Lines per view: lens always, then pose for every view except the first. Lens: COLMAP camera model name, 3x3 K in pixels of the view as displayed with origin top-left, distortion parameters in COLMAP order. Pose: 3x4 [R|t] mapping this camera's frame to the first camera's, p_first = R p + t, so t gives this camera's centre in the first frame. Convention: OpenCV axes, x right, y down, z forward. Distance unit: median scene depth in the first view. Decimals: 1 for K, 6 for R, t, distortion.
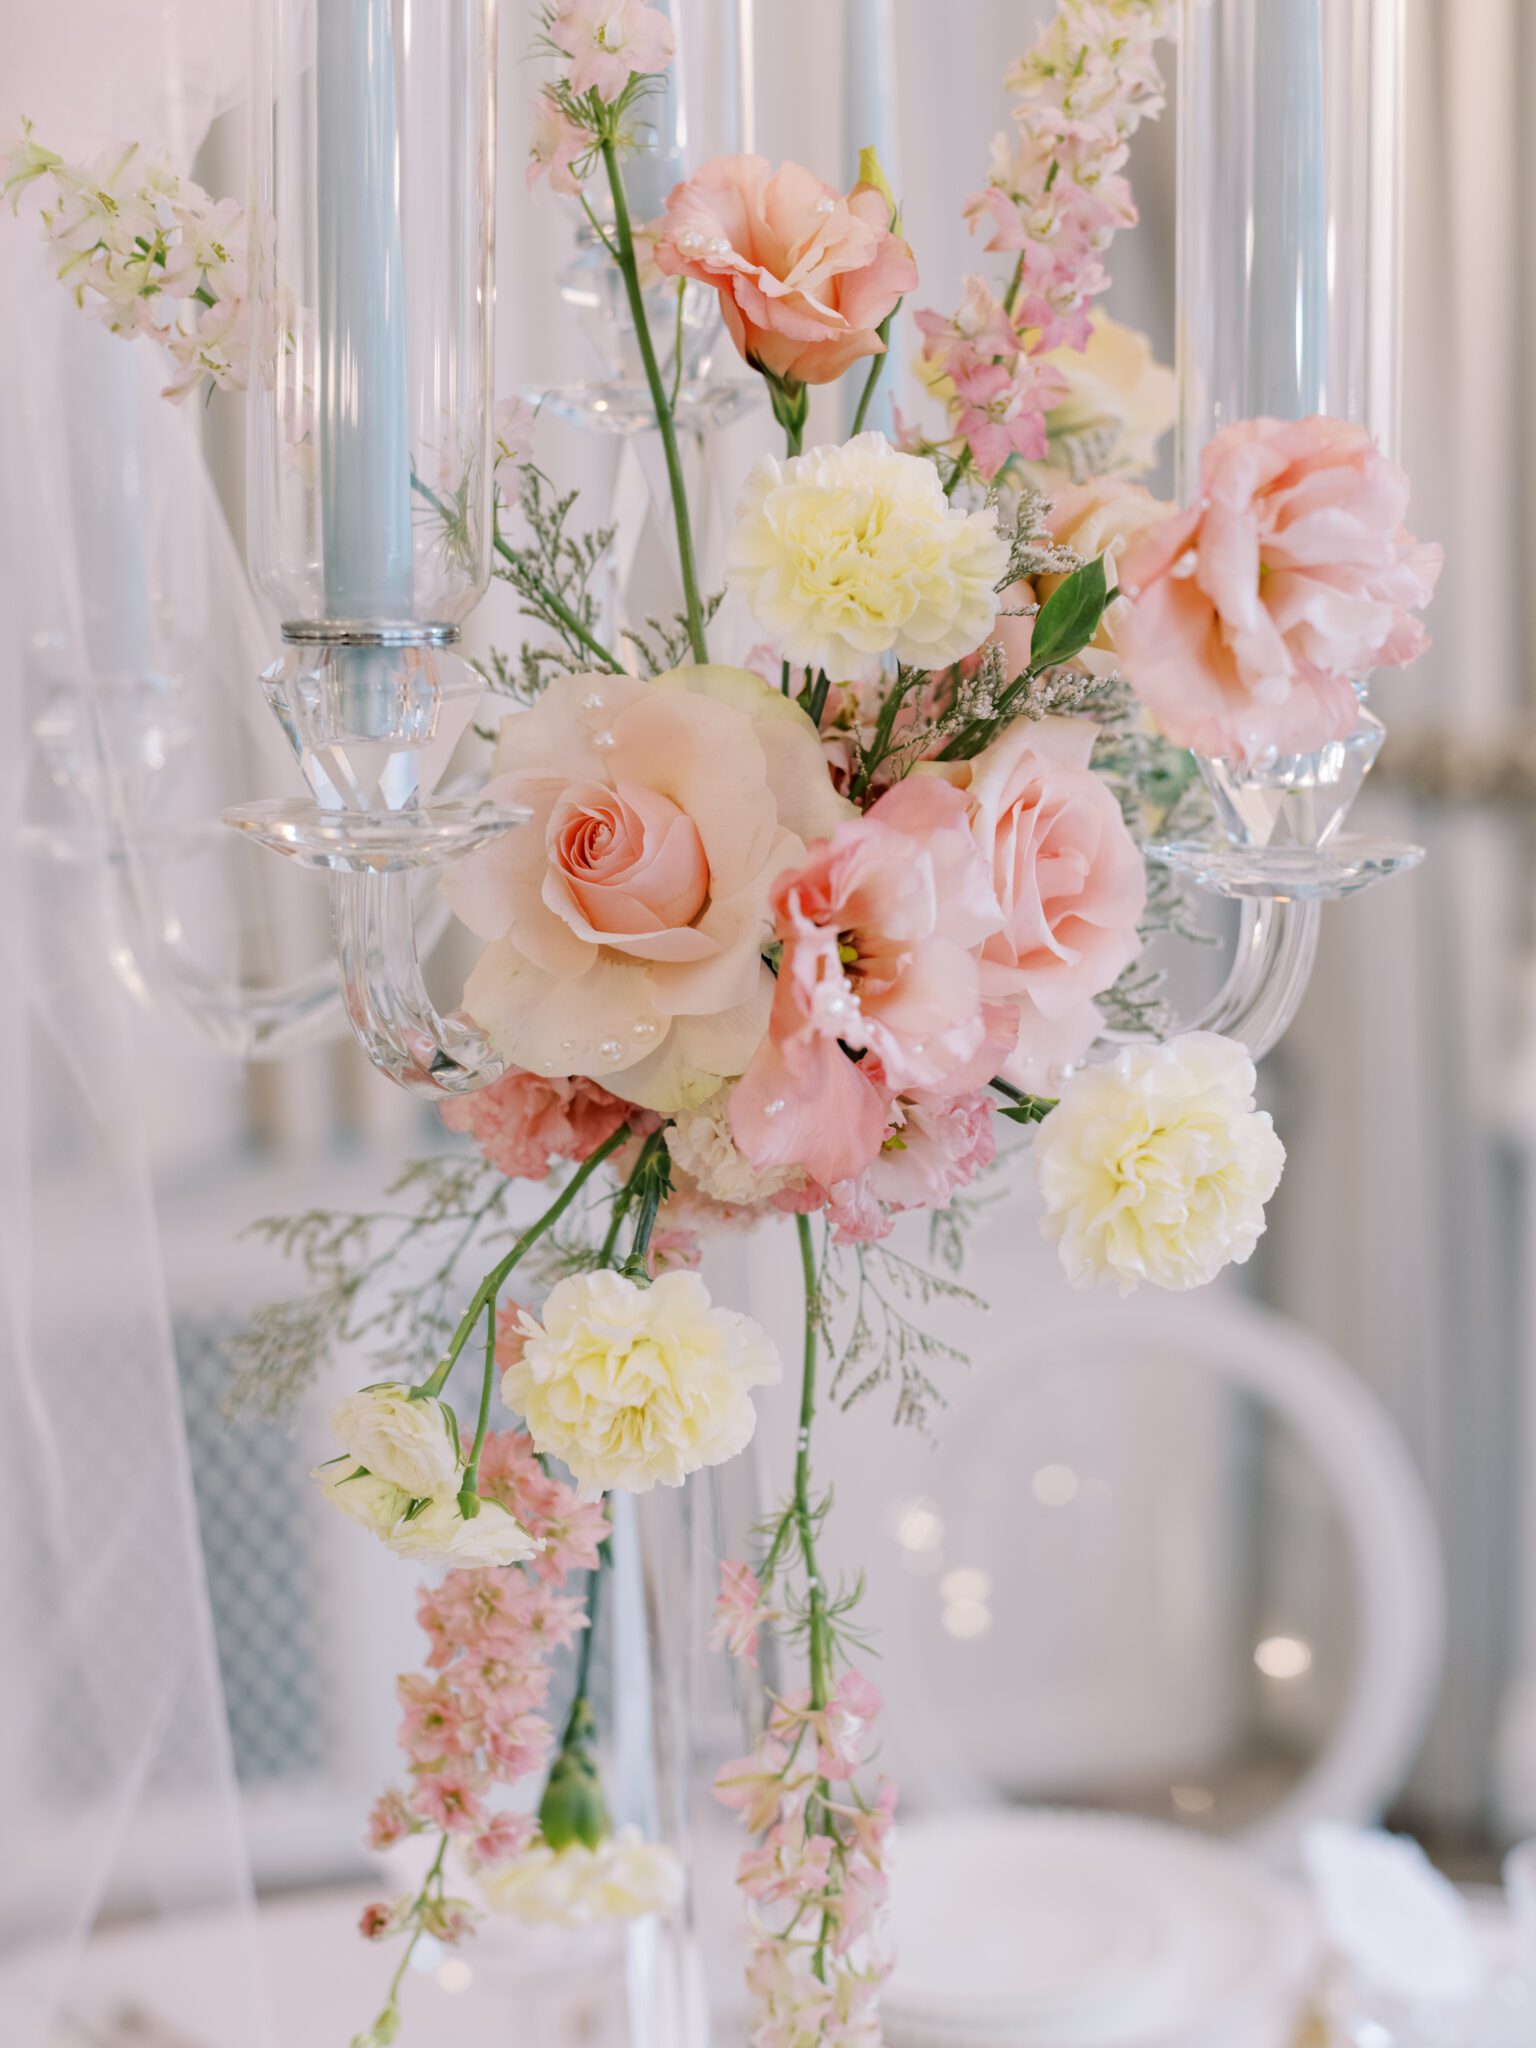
lens RADIAL K [[3294.0, 0, 768.0], [0, 3294.0, 1024.0], [0, 0, 1]] dist [-0.142574, 0.083048]
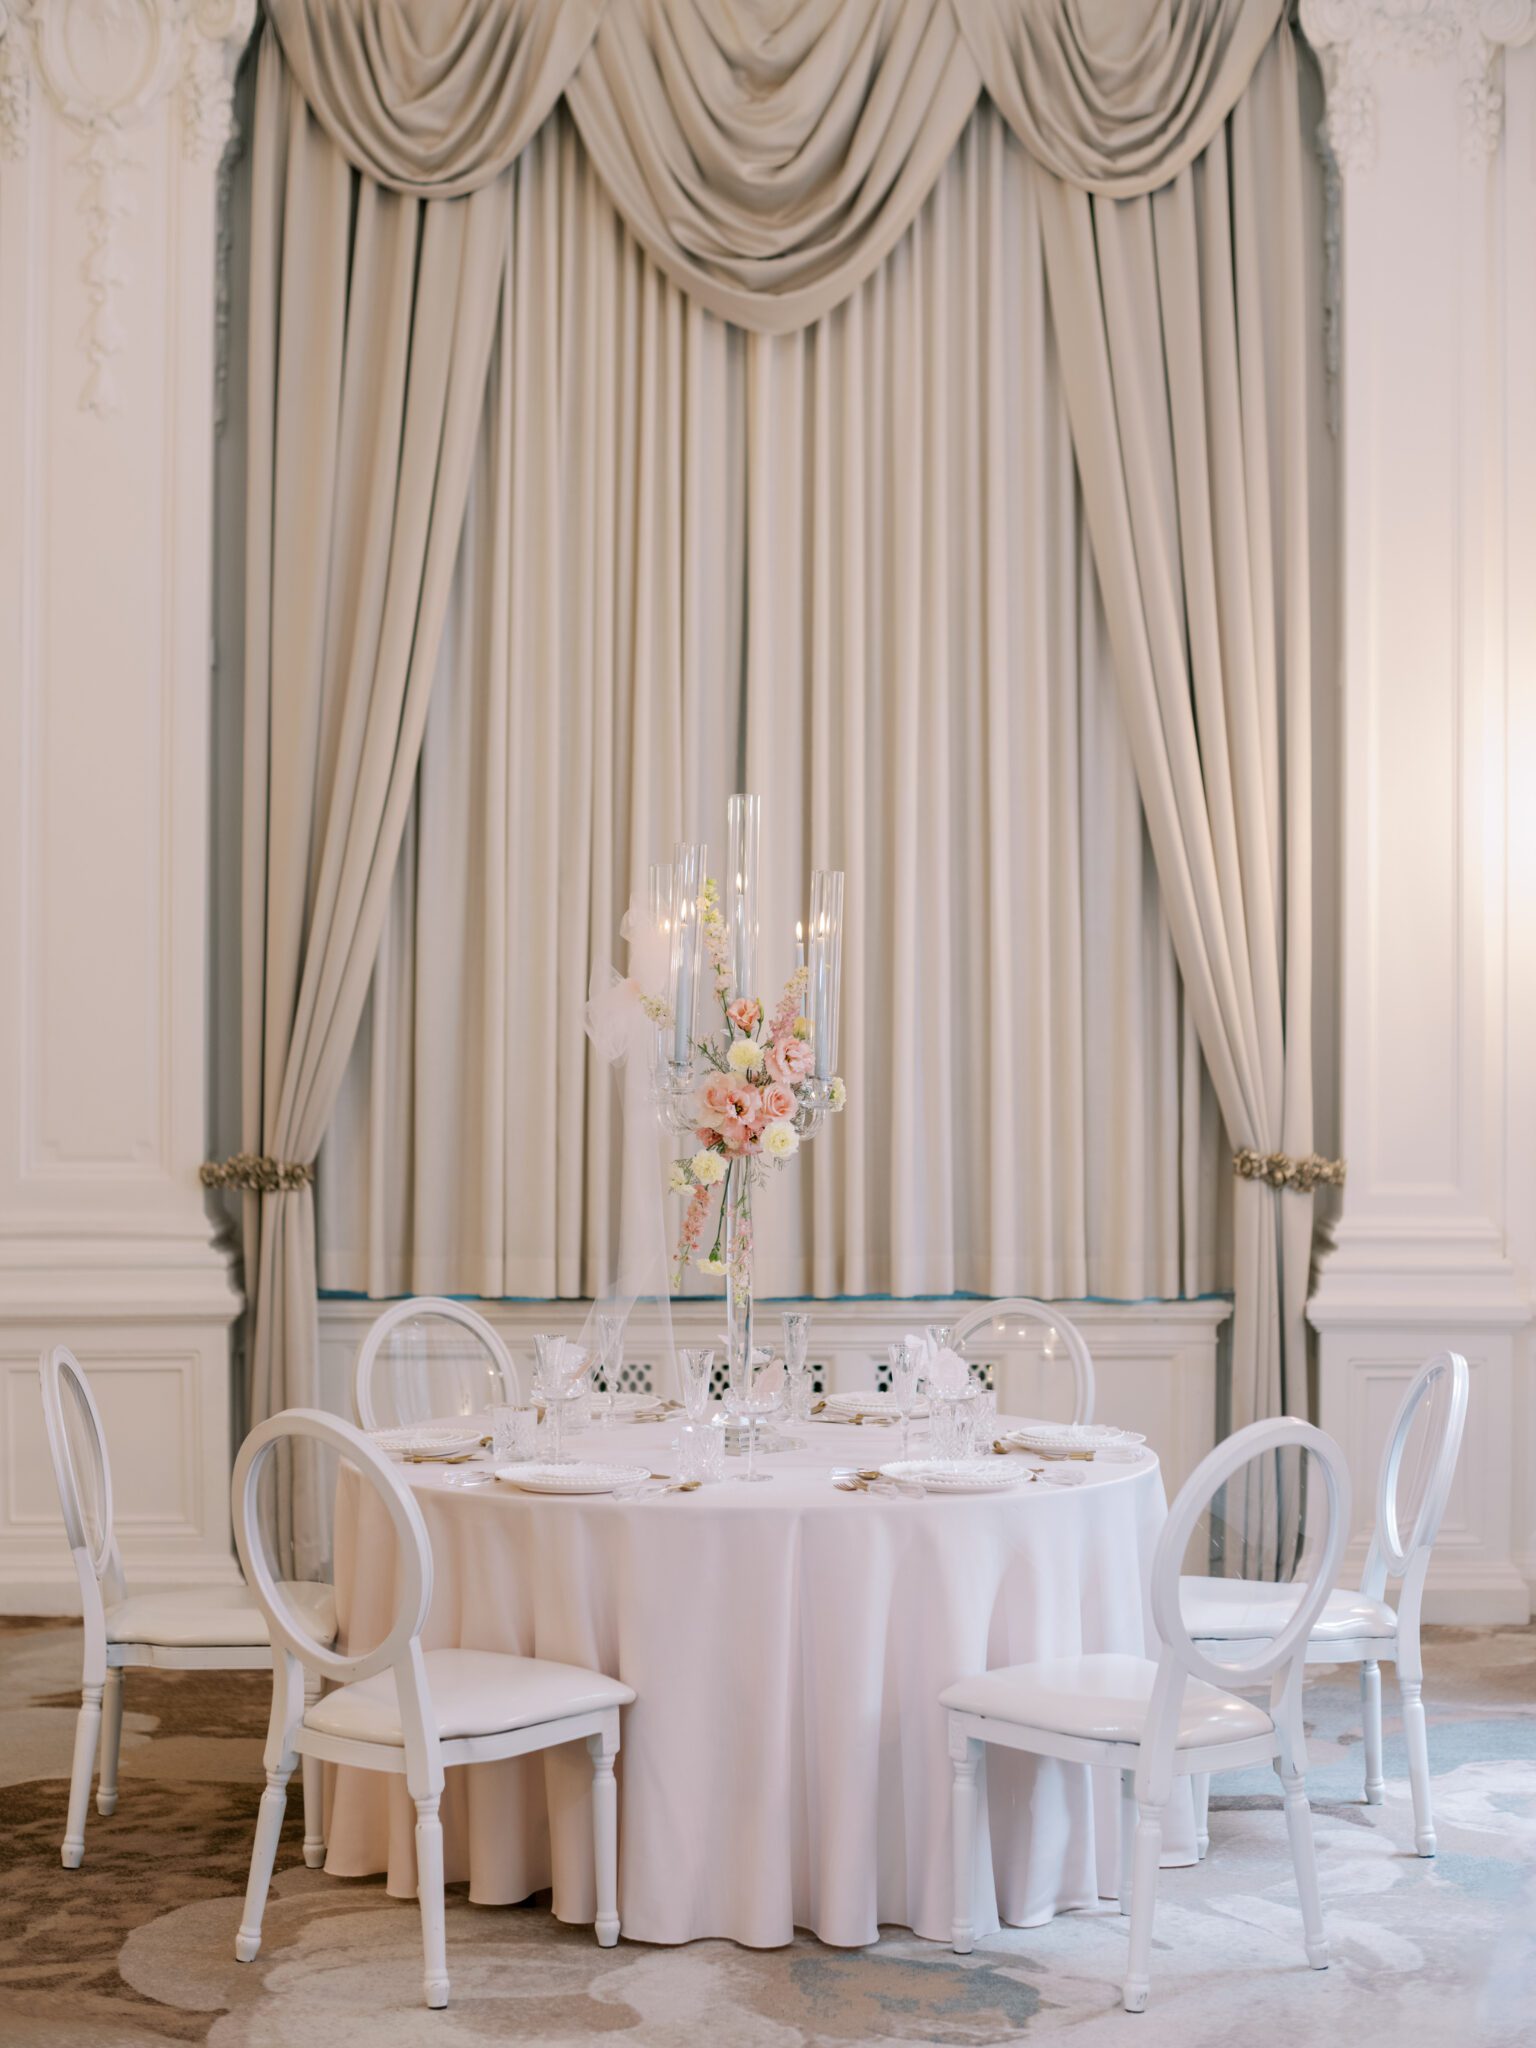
lens RADIAL K [[3294.0, 0, 768.0], [0, 3294.0, 1024.0], [0, 0, 1]] dist [-0.142574, 0.083048]
pose [[0.953112, 0.030025, -0.301125, 2.162954], [-0.080612, 0.984302, -0.157008, 0.887801], [0.291683, 0.173920, 0.940570, -5.588343]]
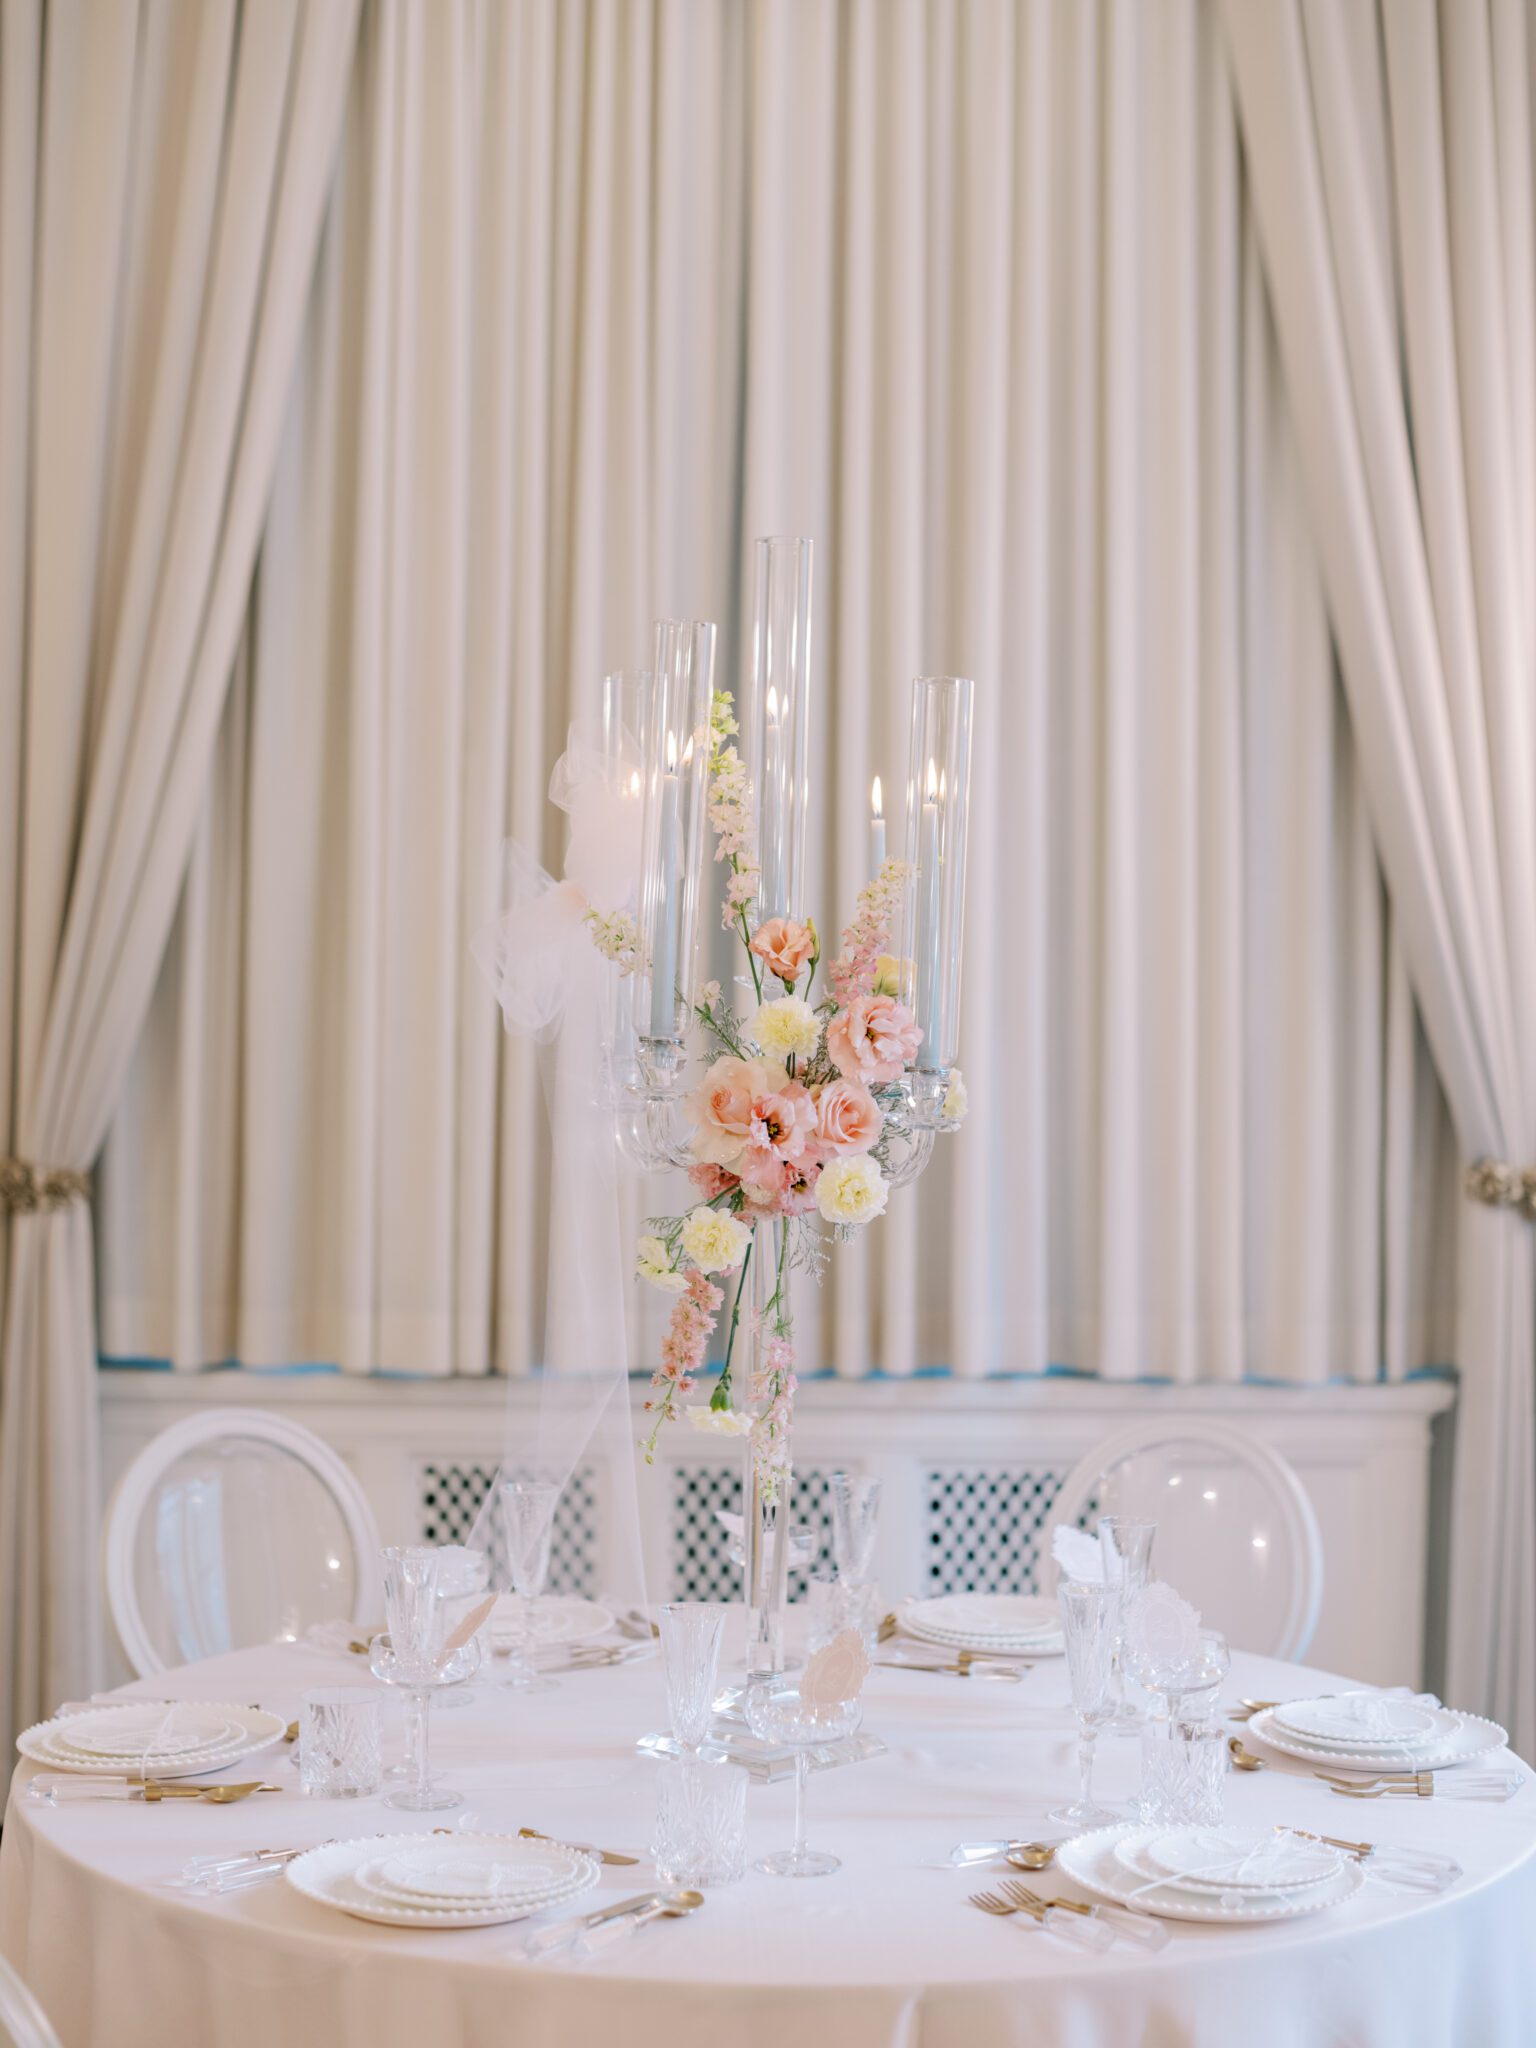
lens RADIAL K [[3294.0, 0, 768.0], [0, 3294.0, 1024.0], [0, 0, 1]] dist [-0.142574, 0.083048]
pose [[0.958410, 0.044635, -0.281882, 1.031220], [-0.087457, 0.986109, -0.141210, 0.377136], [0.271663, 0.159990, 0.949001, -2.507814]]
